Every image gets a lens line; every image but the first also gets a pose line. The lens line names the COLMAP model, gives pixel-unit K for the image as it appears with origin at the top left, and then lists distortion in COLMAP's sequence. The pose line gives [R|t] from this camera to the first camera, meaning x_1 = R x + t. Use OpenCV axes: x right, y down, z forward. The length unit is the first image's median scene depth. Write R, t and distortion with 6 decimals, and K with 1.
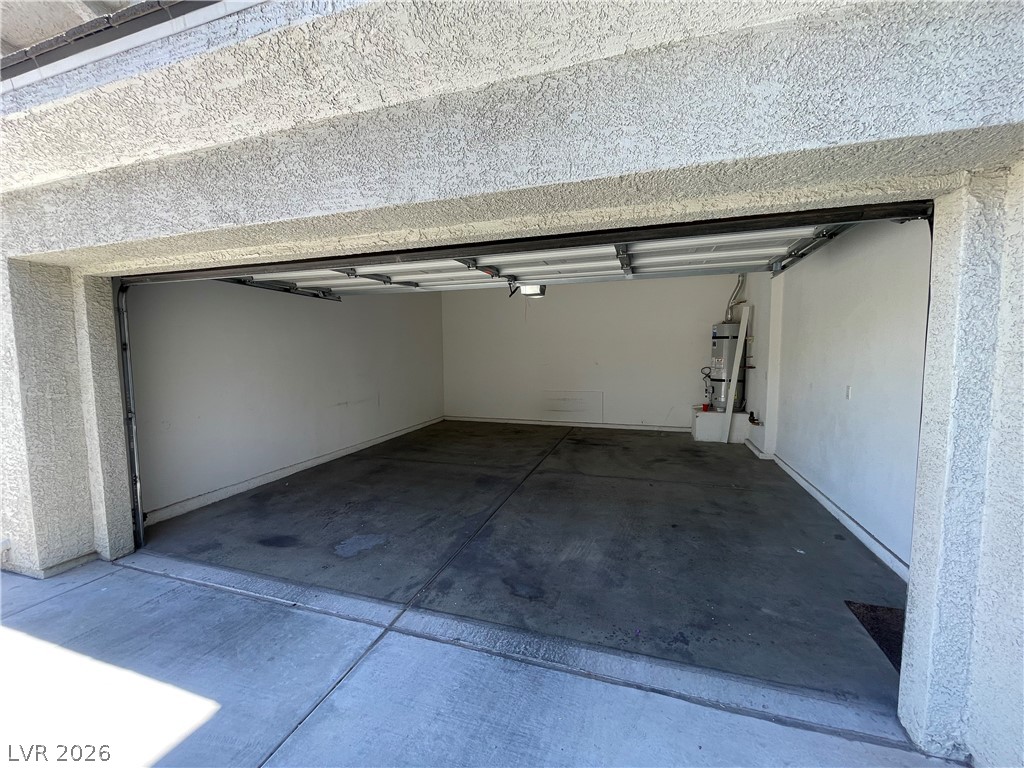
lens RADIAL K [[416.0, 0, 513.4], [0, 416.0, 383.5], [0, 0, 1]] dist [-0.011760, -0.000083]
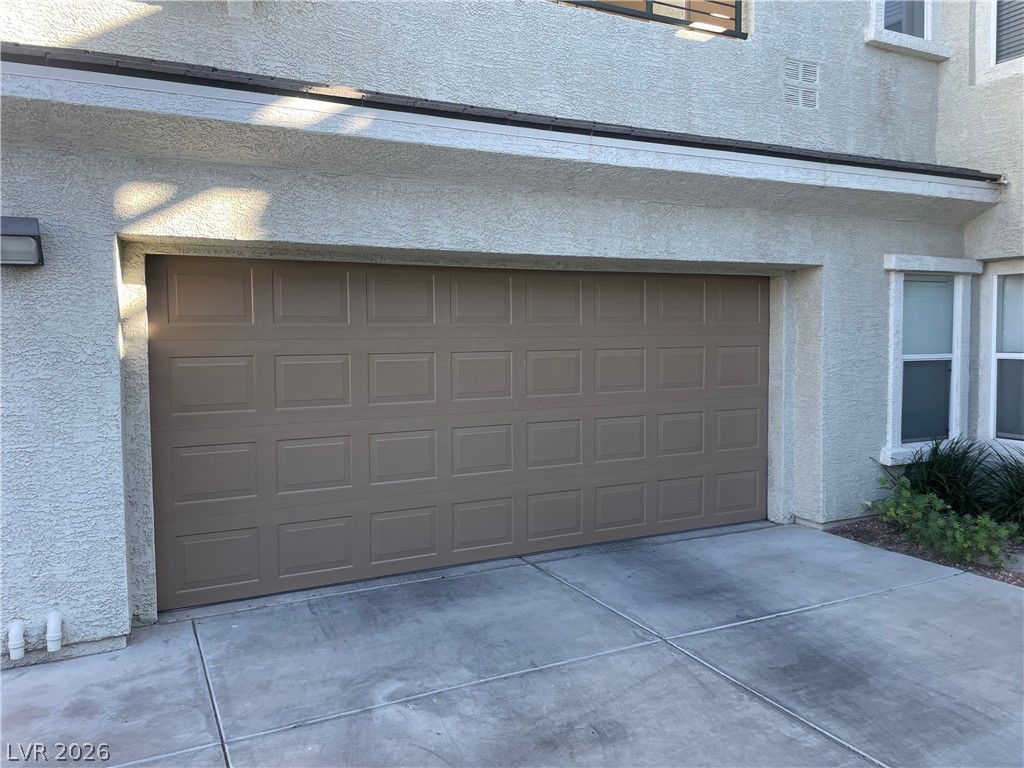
lens RADIAL K [[770.6, 0, 511.2], [0, 770.6, 382.8], [0, 0, 1]] dist [0.006340, 0.000439]
pose [[0.716707, -0.042487, 0.696079, -2.127380], [0.061587, 0.998099, -0.002491, 0.041857], [-0.694649, 0.044655, 0.717961, -0.738520]]
